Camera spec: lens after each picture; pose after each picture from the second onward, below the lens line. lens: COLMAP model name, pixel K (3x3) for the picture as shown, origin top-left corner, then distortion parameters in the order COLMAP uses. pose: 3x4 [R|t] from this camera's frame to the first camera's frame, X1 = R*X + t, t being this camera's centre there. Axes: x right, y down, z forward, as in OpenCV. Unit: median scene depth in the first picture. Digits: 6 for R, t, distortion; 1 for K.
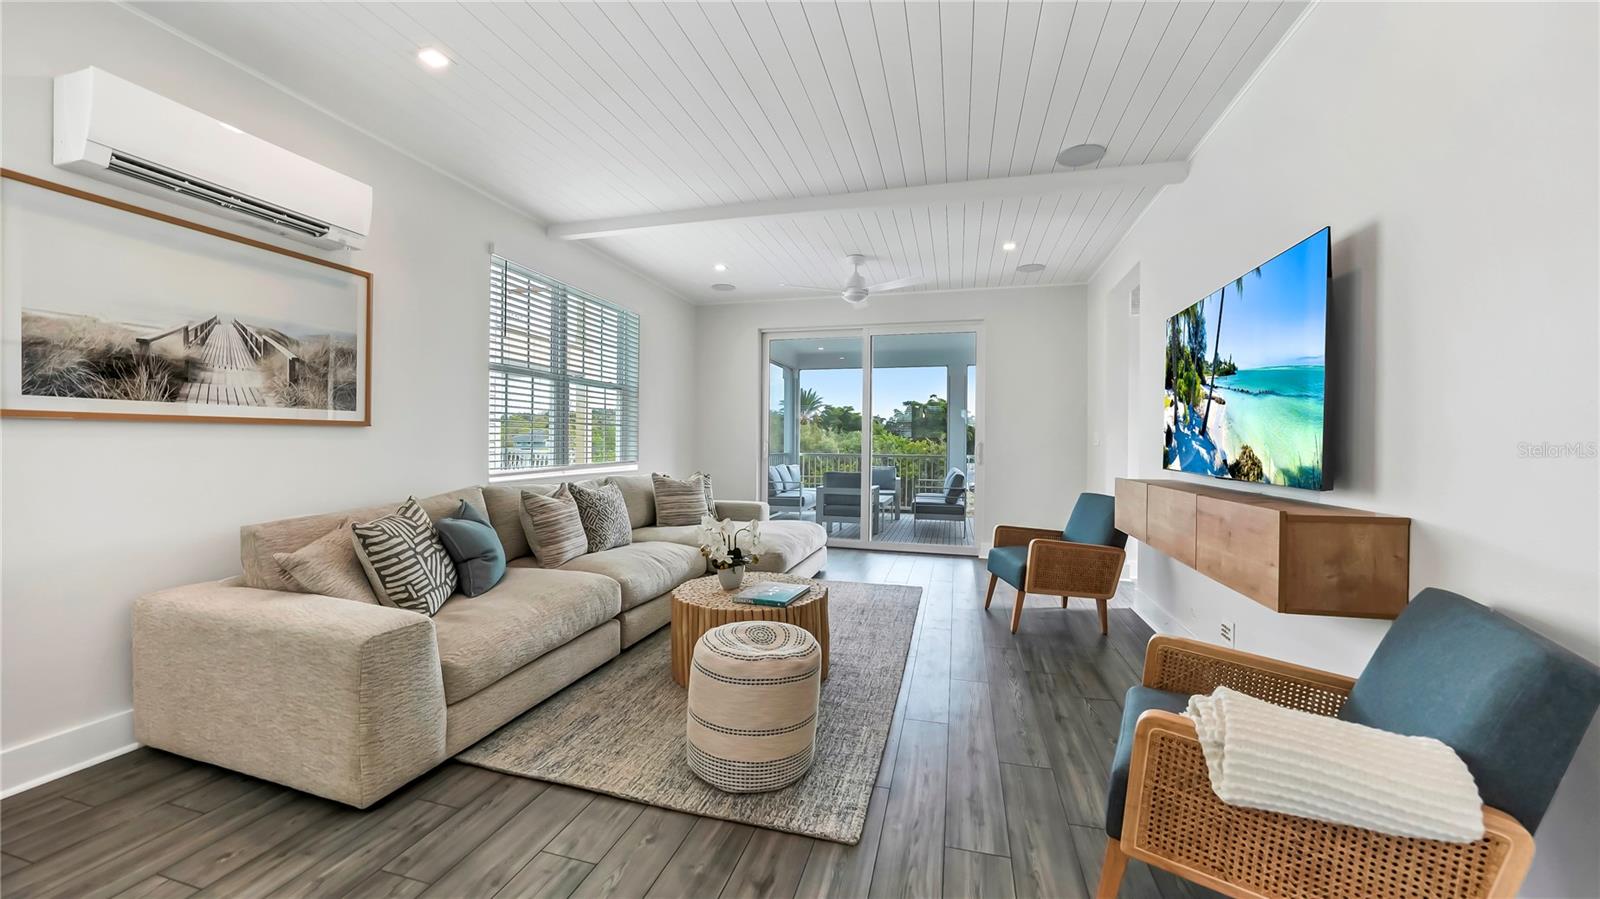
lens RADIAL K [[578.7, 0, 803.6], [0, 578.7, 440.4], [0, 0, 1]] dist [-0.020274, 0.001662]
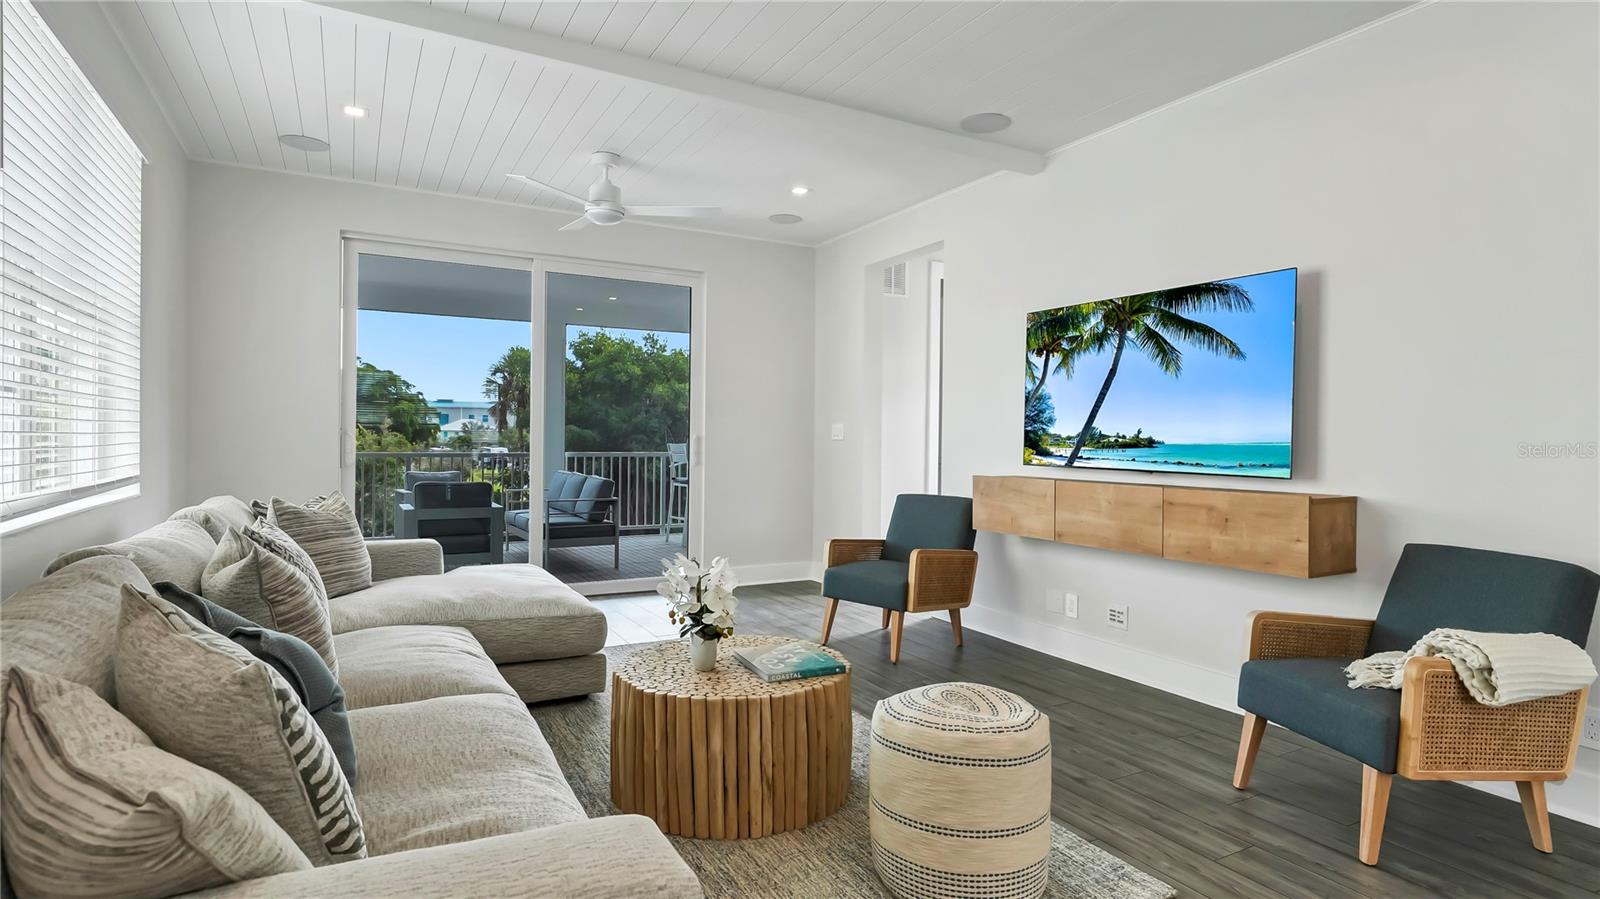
lens RADIAL K [[817.5, 0, 804.9], [0, 817.5, 443.0], [0, 0, 1]] dist [-0.003564, -0.001904]
pose [[0.719937, -0.005529, 0.694017, -0.490266], [-0.005801, 0.999885, 0.013984, -0.004033], [-0.694015, -0.014093, 0.719823, 0.203342]]
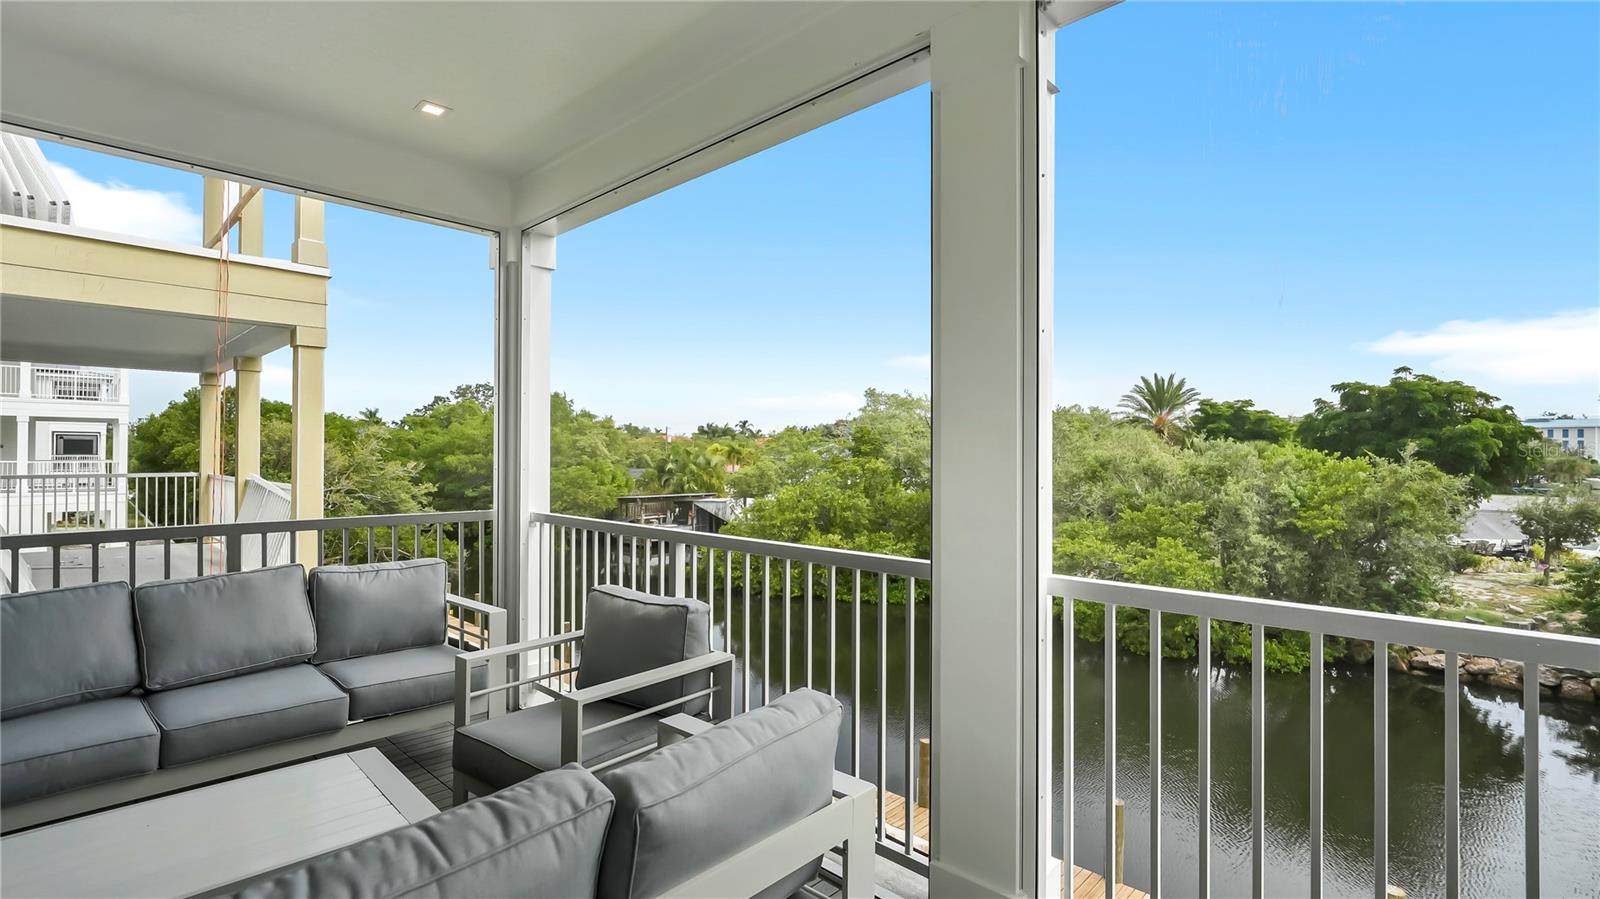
lens RADIAL K [[728.3, 0, 813.5], [0, 728.3, 447.5], [0, 0, 1]] dist [-0.005971, -0.001588]
pose [[0.869566, -0.010272, -0.493709, 0.976092], [0.003609, 0.999889, -0.014448, -0.013047], [0.493803, 0.010782, 0.869507, 2.138687]]
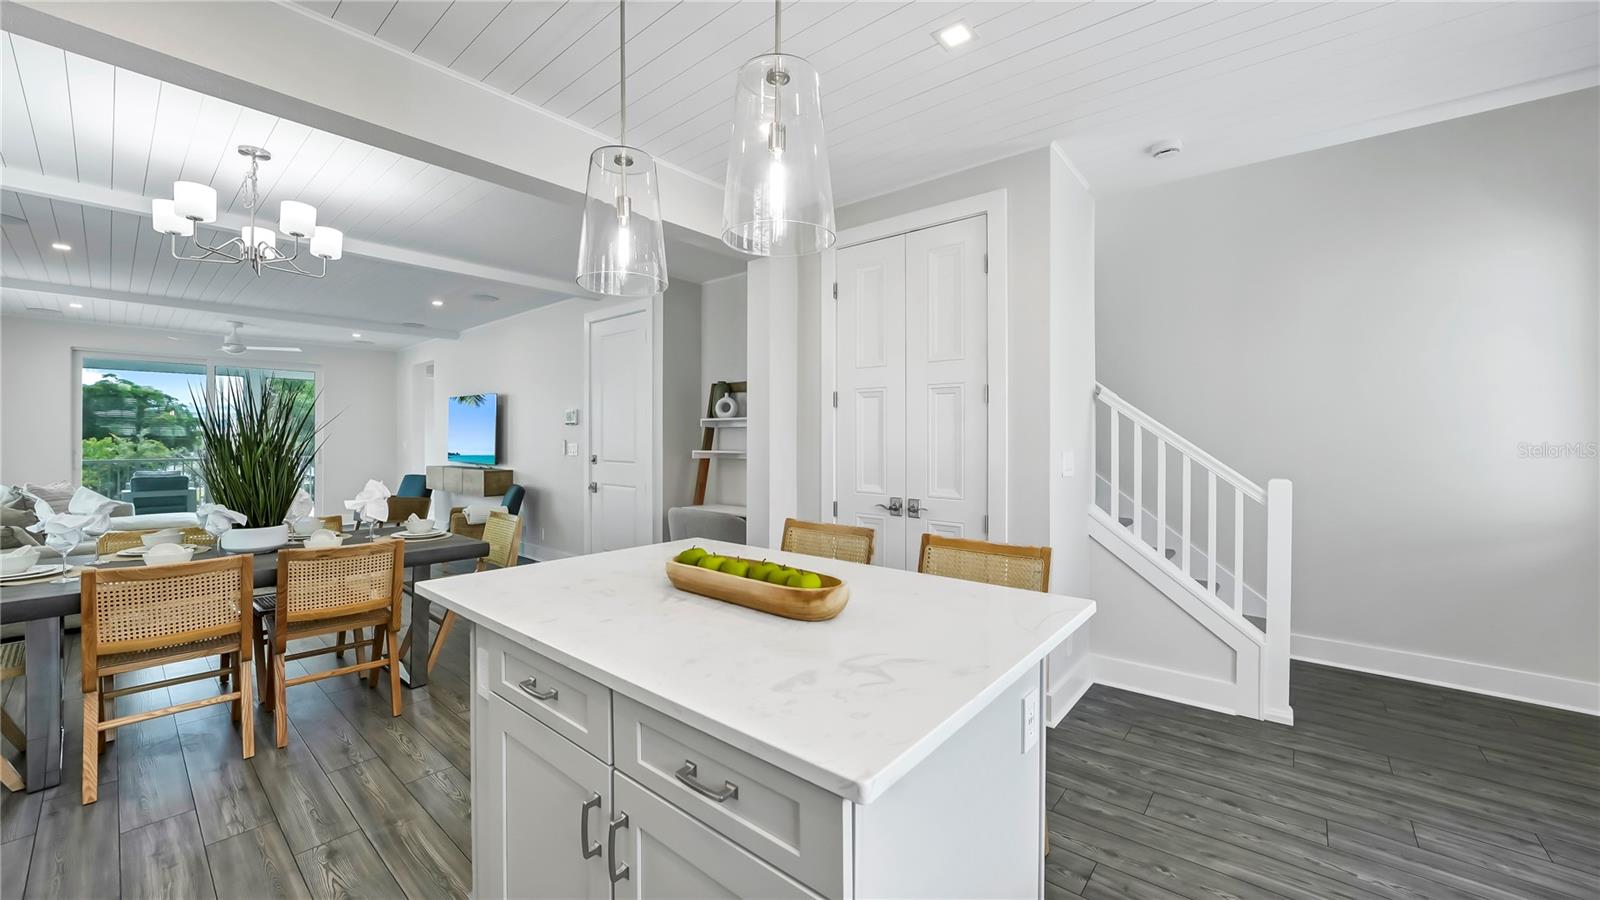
lens RADIAL K [[594.6, 0, 805.5], [0, 594.6, 440.2], [0, 0, 1]] dist [-0.014090, 0.001230]
pose [[0.426603, -0.013125, 0.904344, -0.771741], [0.001594, 0.999904, 0.013760, -0.054271], [-0.904438, -0.004428, 0.426583, -1.114078]]
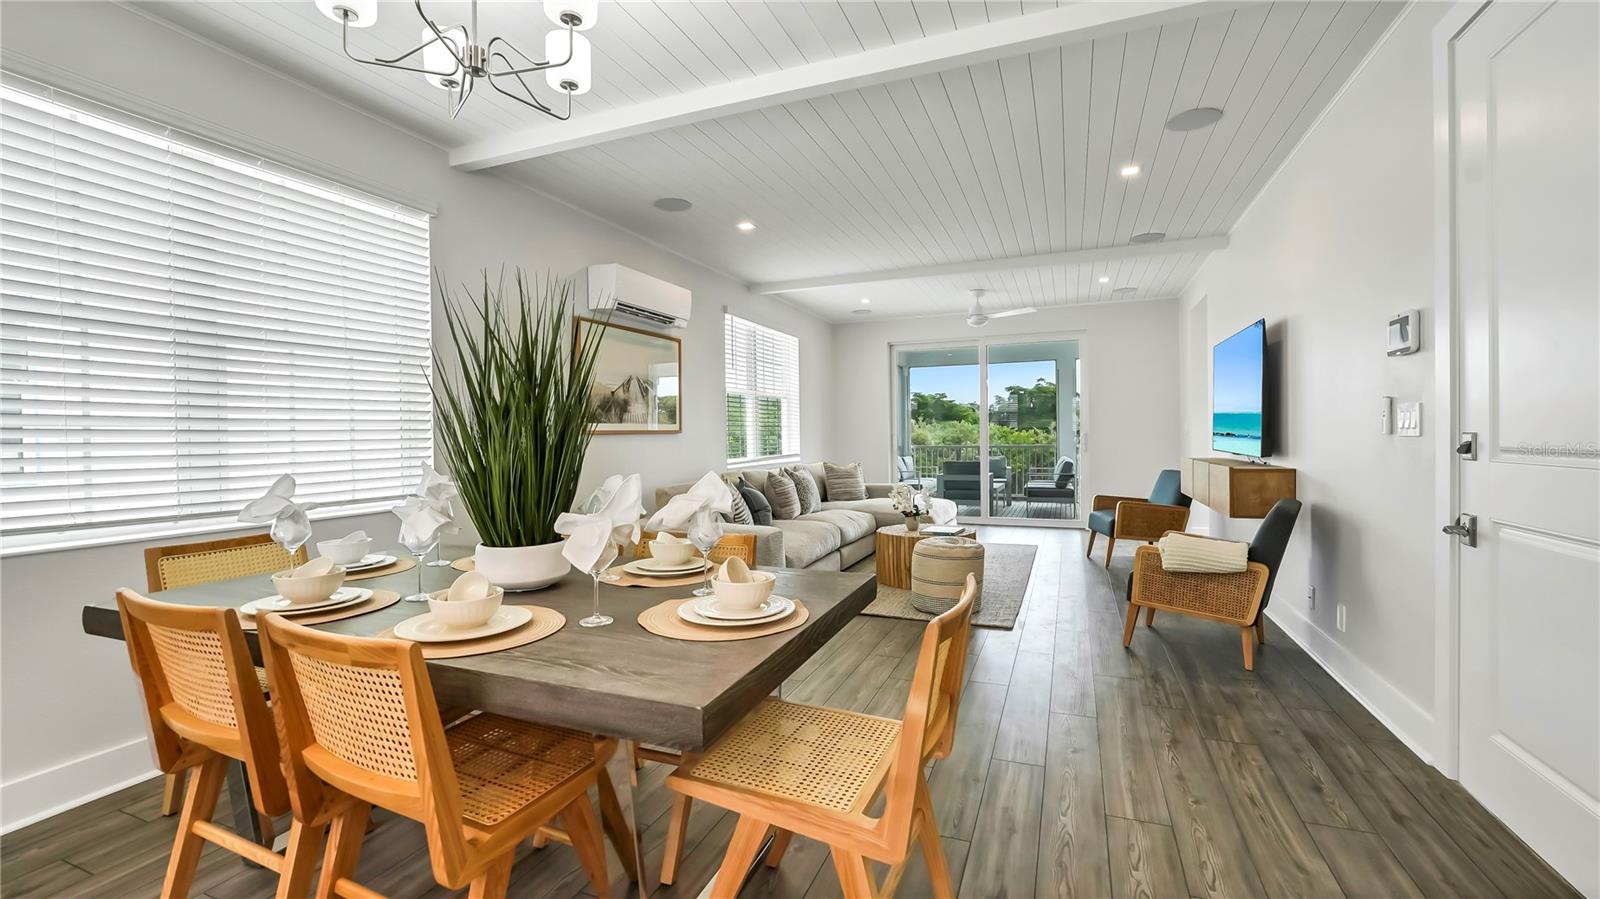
lens RADIAL K [[658.1, 0, 780.0], [0, 658.1, 443.5], [0, 0, 1]] dist [-0.023149, -0.000503]
pose [[0.987171, -0.021477, -0.158216, -0.146620], [0.023732, 0.999642, 0.012380, -0.009369], [0.157893, -0.015976, 0.987327, -0.624472]]
